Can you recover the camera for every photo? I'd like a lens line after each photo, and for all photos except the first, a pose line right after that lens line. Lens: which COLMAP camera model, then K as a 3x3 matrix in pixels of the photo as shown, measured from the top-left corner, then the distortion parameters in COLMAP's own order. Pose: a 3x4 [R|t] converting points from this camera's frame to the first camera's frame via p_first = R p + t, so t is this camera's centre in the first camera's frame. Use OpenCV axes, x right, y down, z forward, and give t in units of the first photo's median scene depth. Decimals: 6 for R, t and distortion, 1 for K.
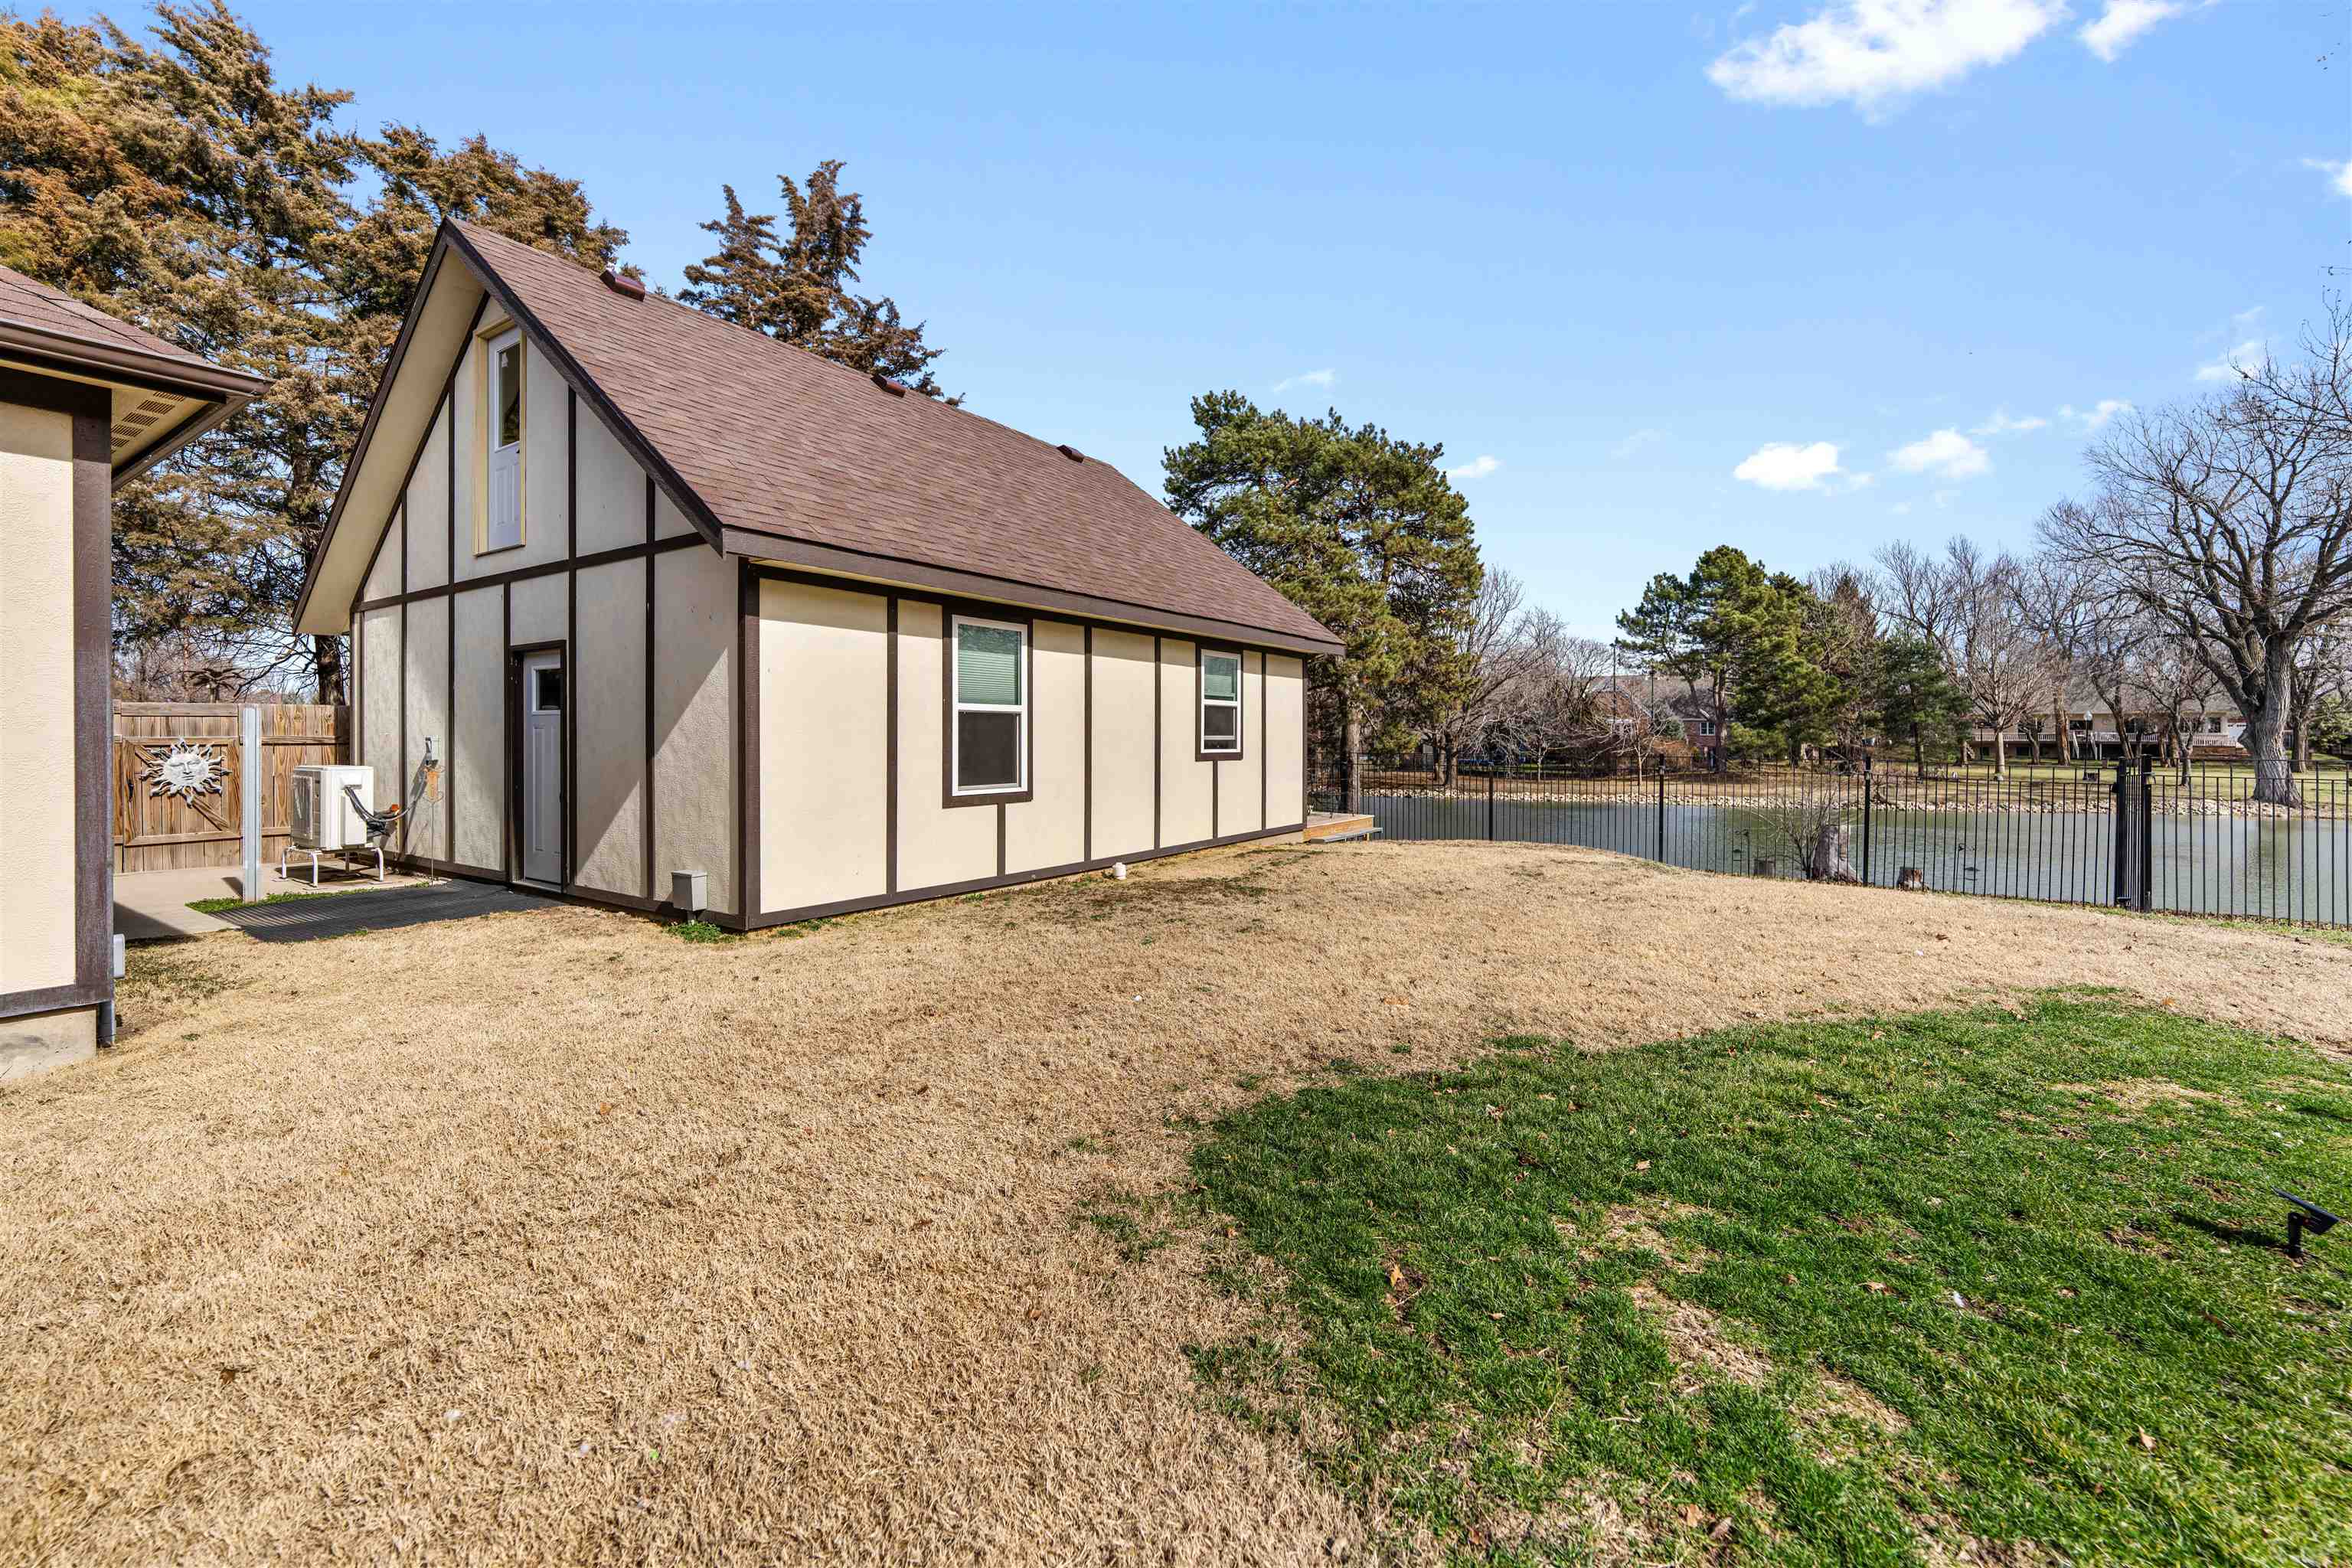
lens RADIAL K [[967.5, 0, 1164.2], [0, 967.5, 698.8], [0, 0, 1]] dist [-0.009916, 0.000485]
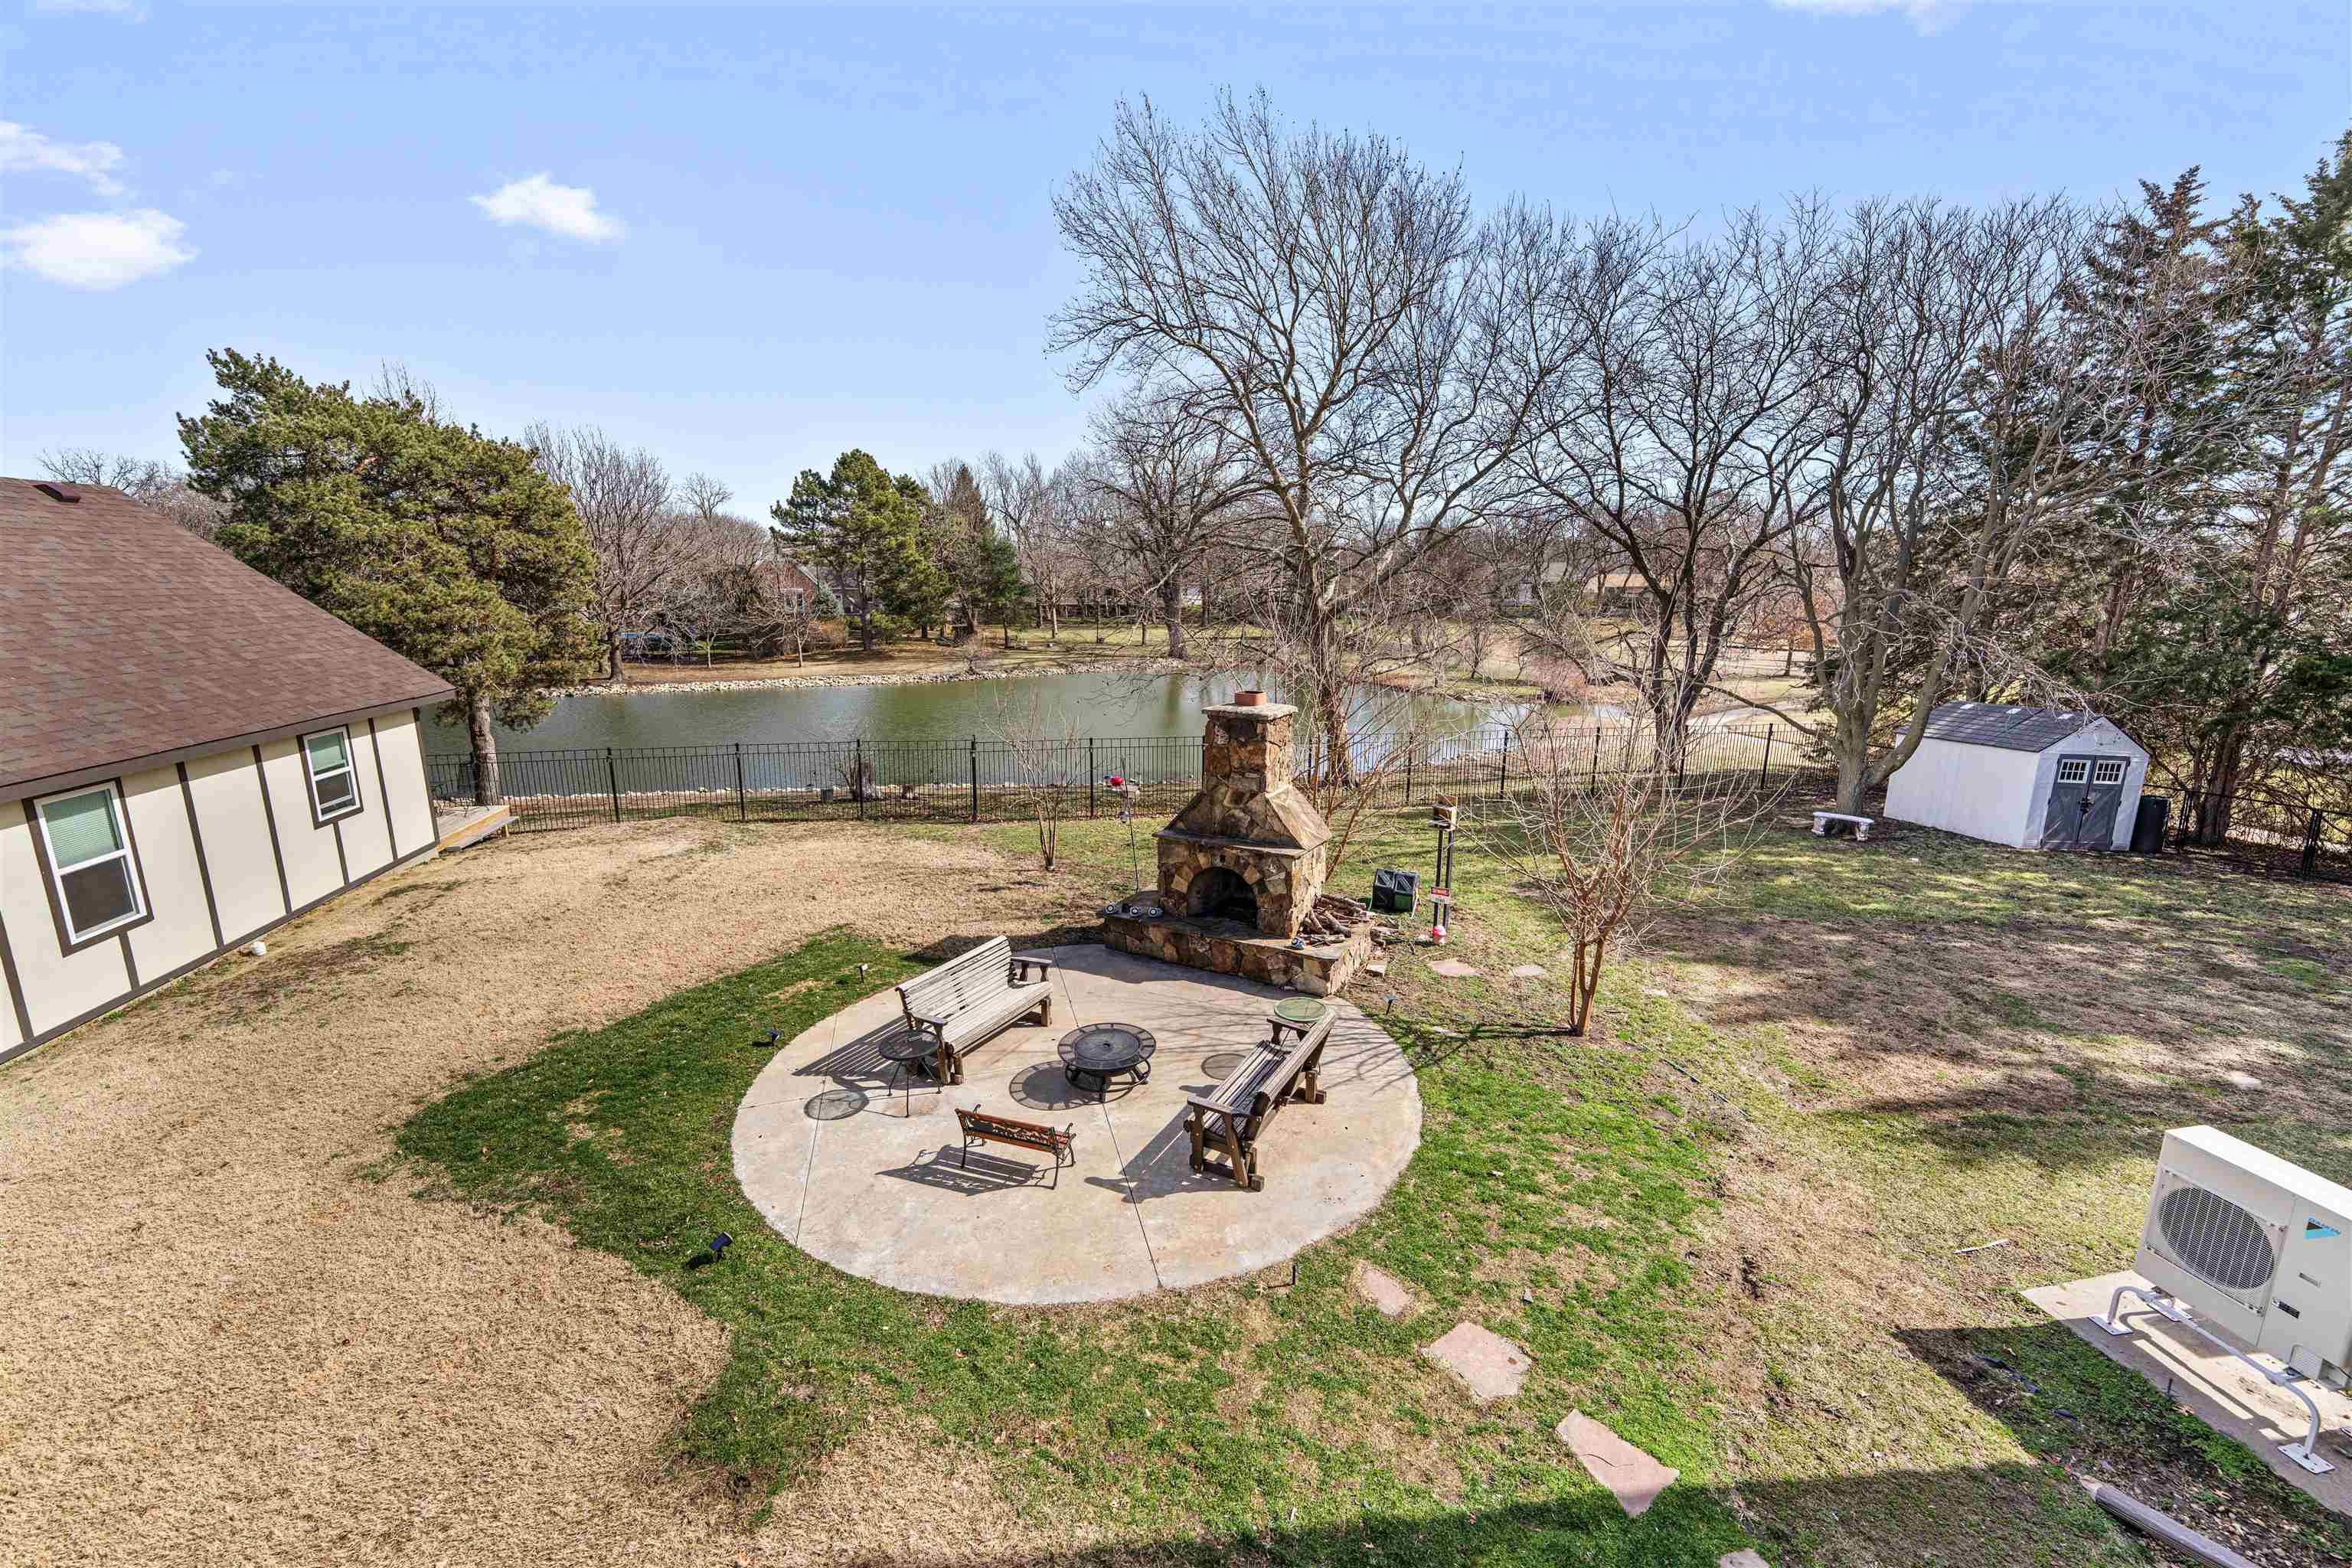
lens RADIAL K [[967.5, 0, 1171.6], [0, 967.5, 776.1], [0, 0, 1]] dist [-0.009916, 0.000485]
pose [[0.701435, -0.154344, 0.695821, -0.038350], [-0.013926, 0.973117, 0.229891, -0.274988], [-0.712597, -0.170944, 0.680429, -0.515986]]
